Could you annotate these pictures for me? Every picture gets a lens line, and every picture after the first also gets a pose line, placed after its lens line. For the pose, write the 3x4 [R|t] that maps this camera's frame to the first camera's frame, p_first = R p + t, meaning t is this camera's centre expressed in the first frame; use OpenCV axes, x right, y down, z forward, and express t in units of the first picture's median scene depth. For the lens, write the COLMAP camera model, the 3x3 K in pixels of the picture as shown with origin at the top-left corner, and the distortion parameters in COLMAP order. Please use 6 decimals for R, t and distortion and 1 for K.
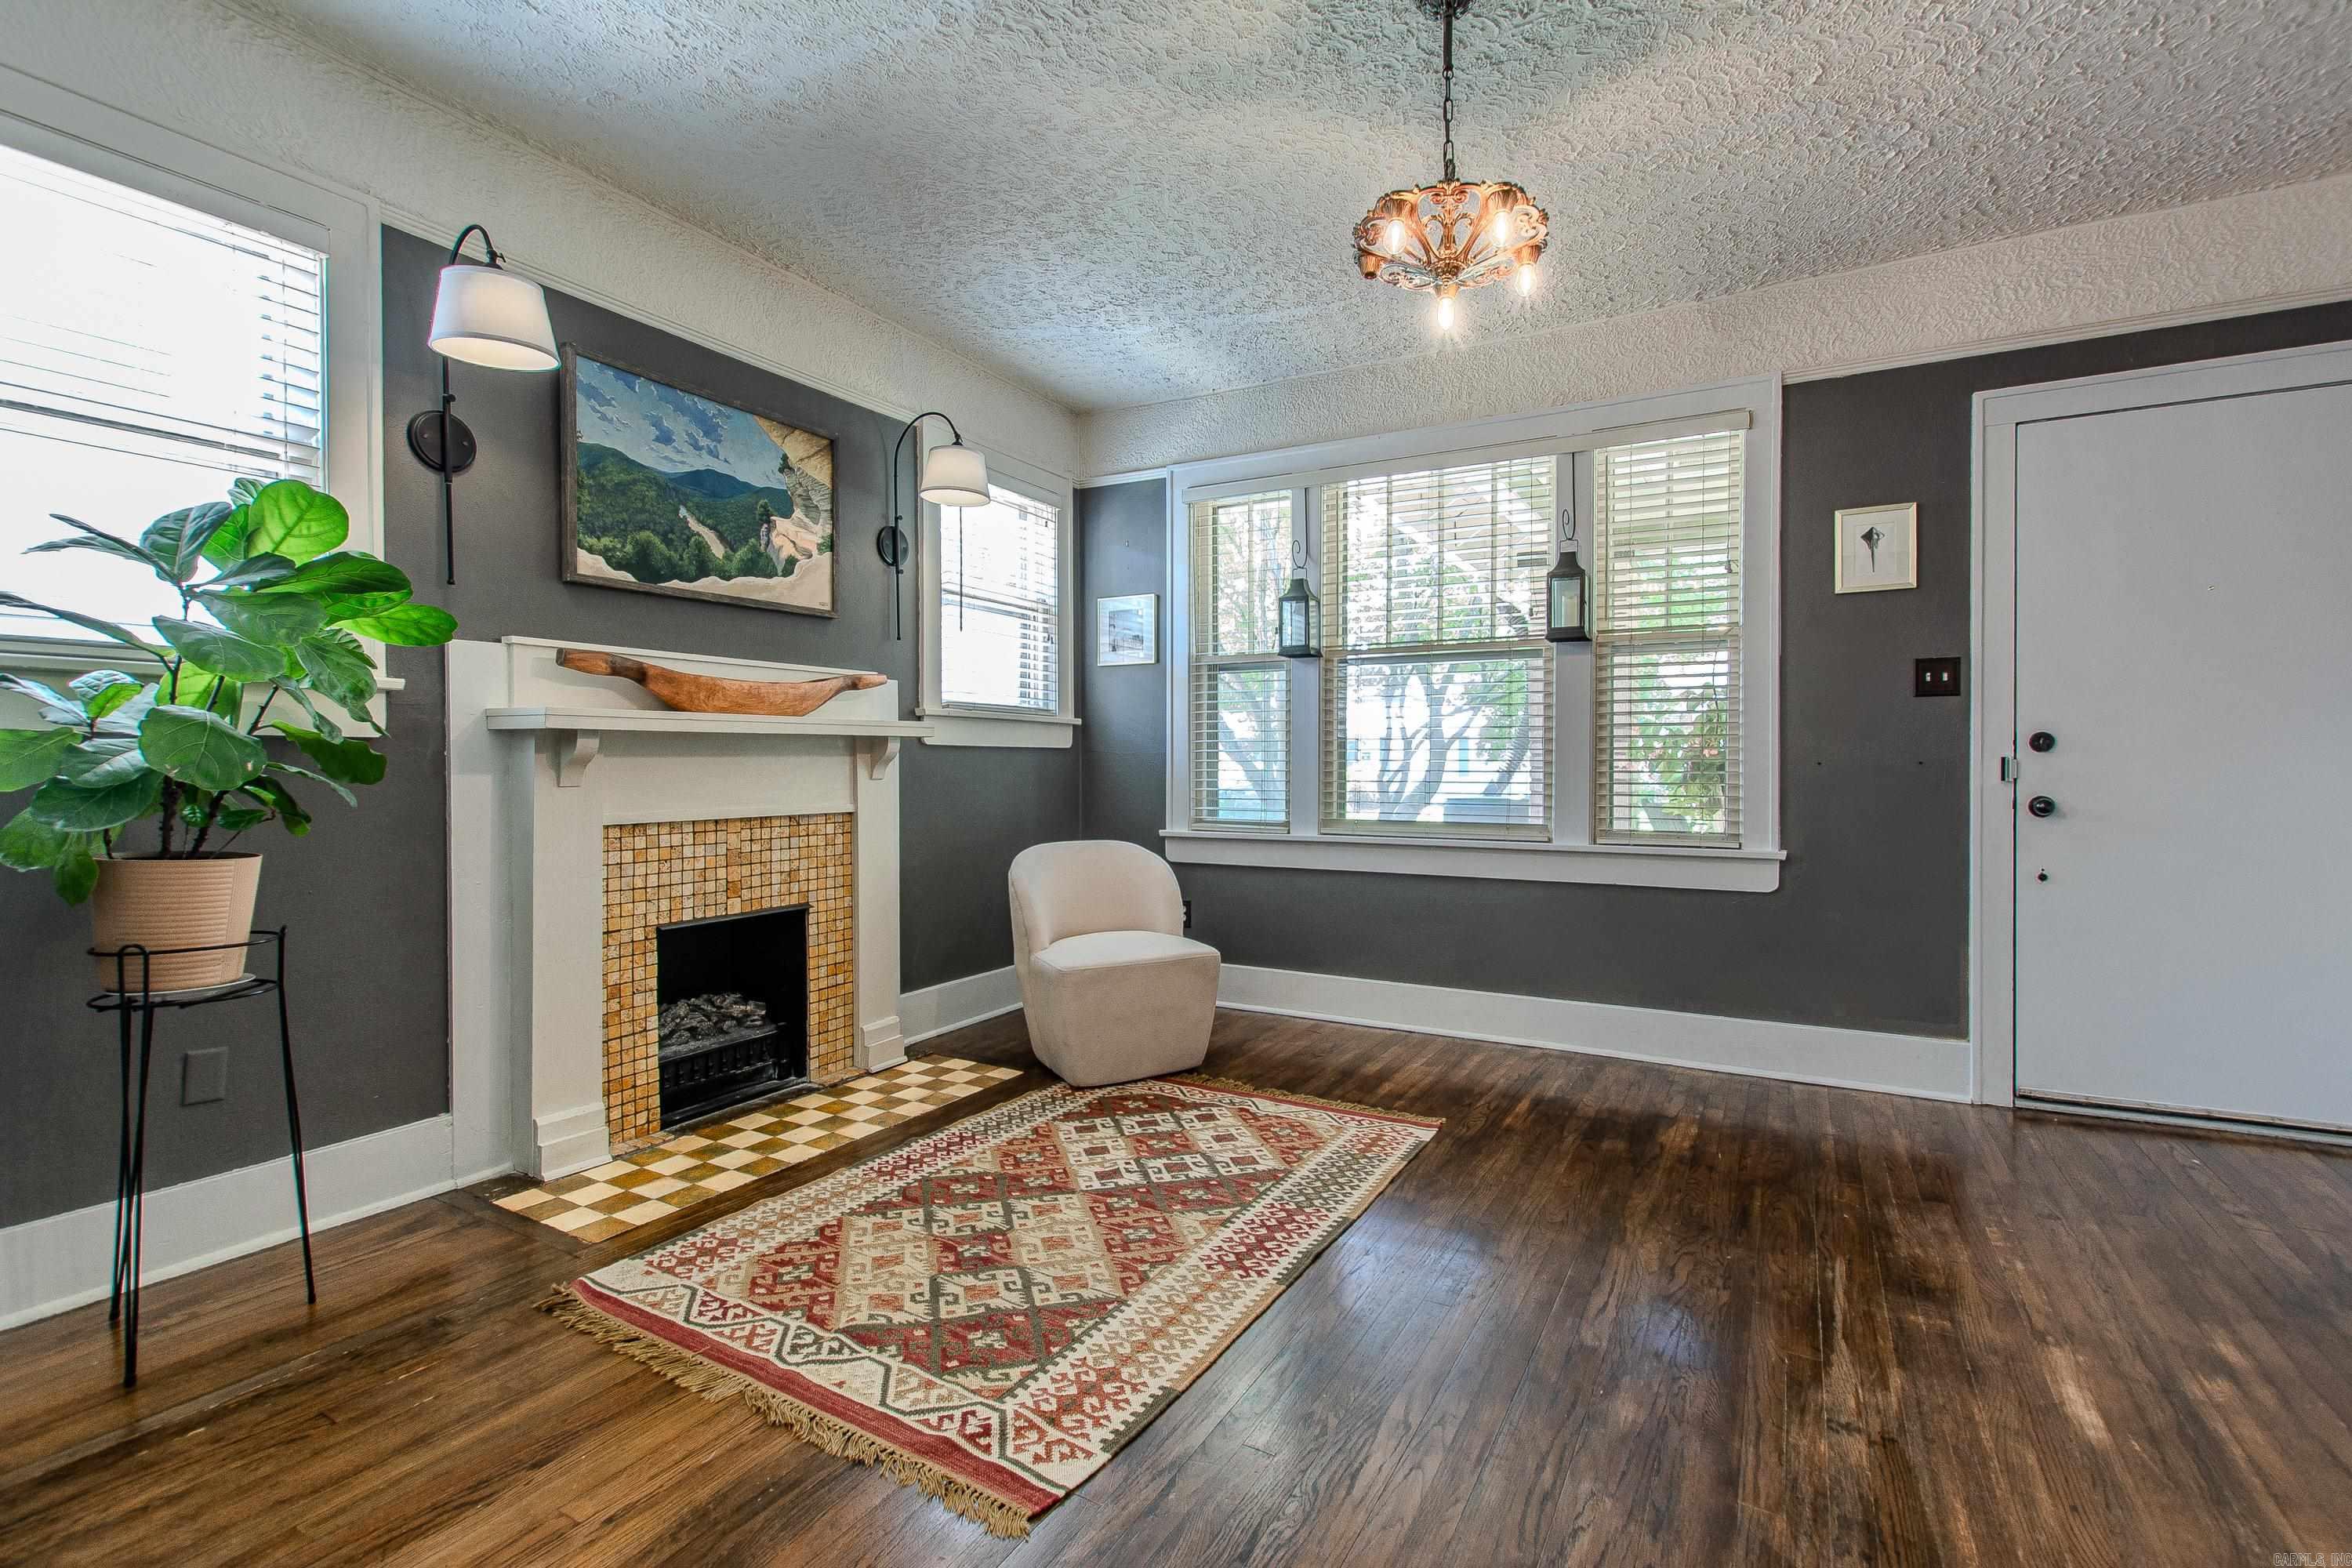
lens RADIAL K [[1052.1, 0, 1206.9], [0, 1052.1, 779.7], [0, 0, 1]] dist [-0.000858, -0.000248]
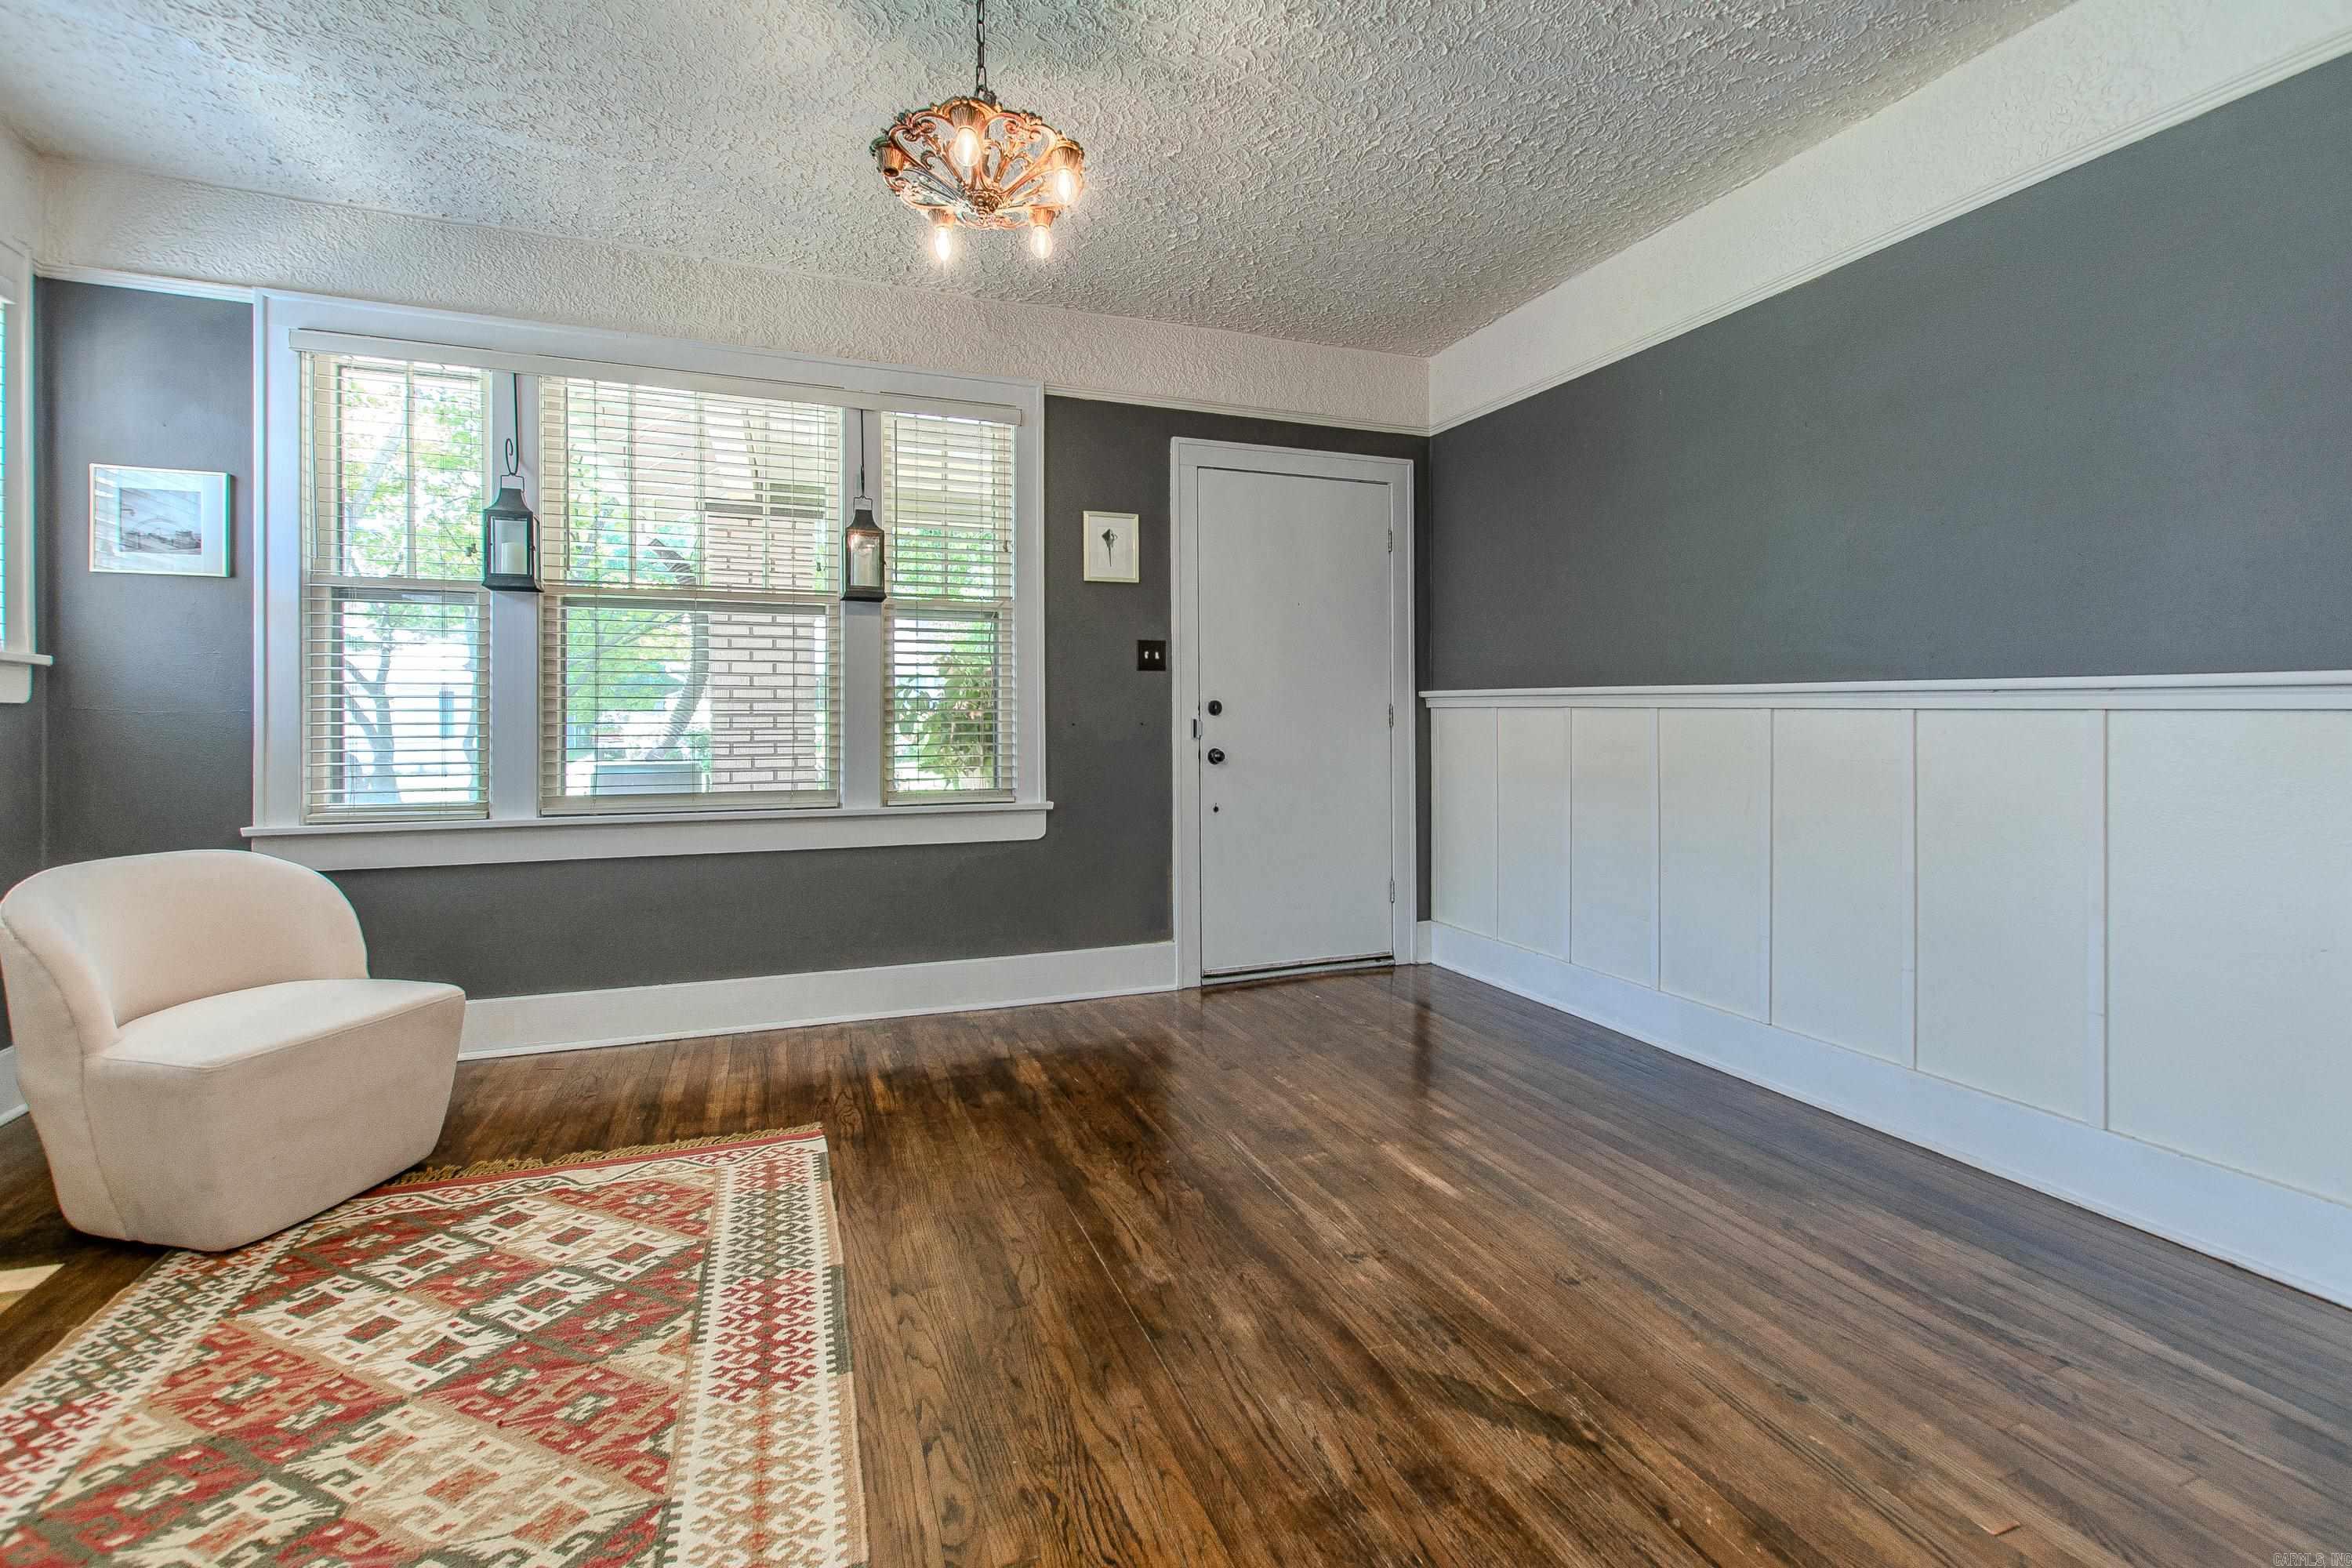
lens RADIAL K [[1037.6, 0, 1175.9], [0, 1037.6, 726.5], [0, 0, 1]] dist [-0.002435, -0.000935]
pose [[0.643331, -0.006286, 0.765562, -0.257111], [0.014770, 0.999882, -0.004202, -0.007779], [-0.765446, 0.014011, 0.643348, 0.195287]]
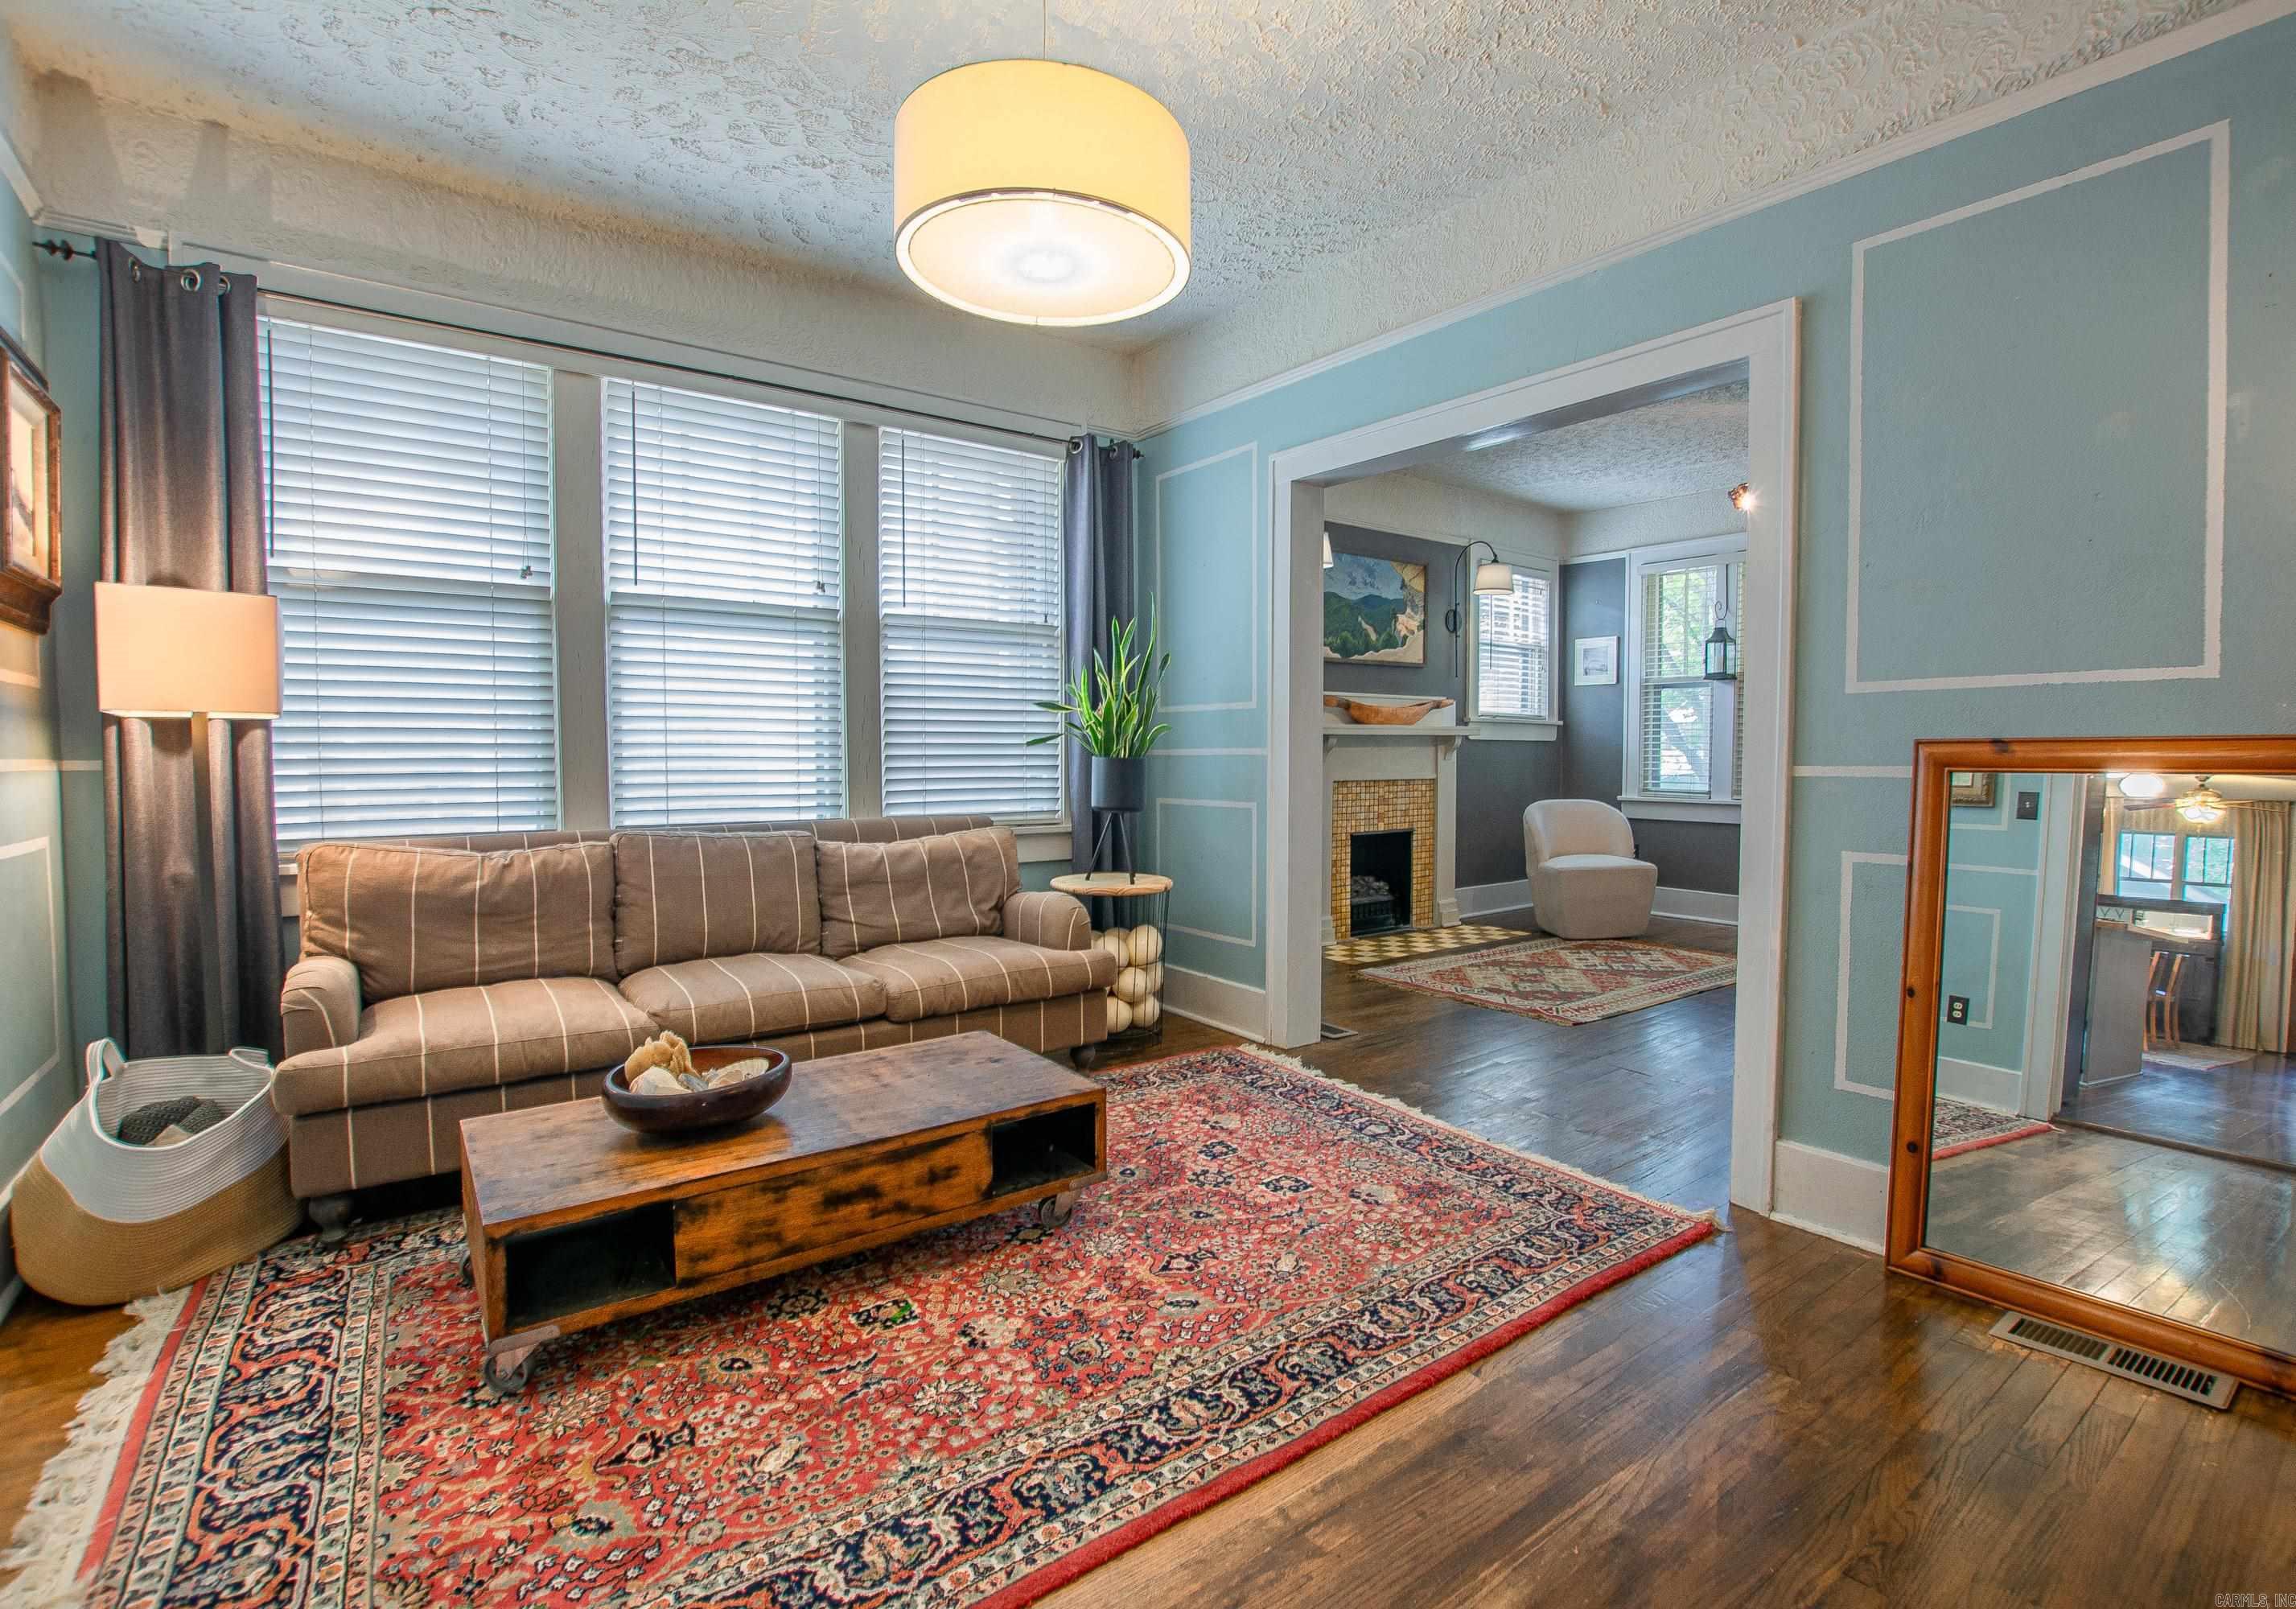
lens RADIAL K [[1057.4, 0, 1235.2], [0, 1057.4, 801.4], [0, 0, 1]] dist [-0.032354, 0.000926]
pose [[0.927757, 0.019504, -0.372674, 0.013593], [-0.008040, 0.999446, 0.032291, 0.017050], [0.373097, -0.026962, 0.927400, -0.899988]]
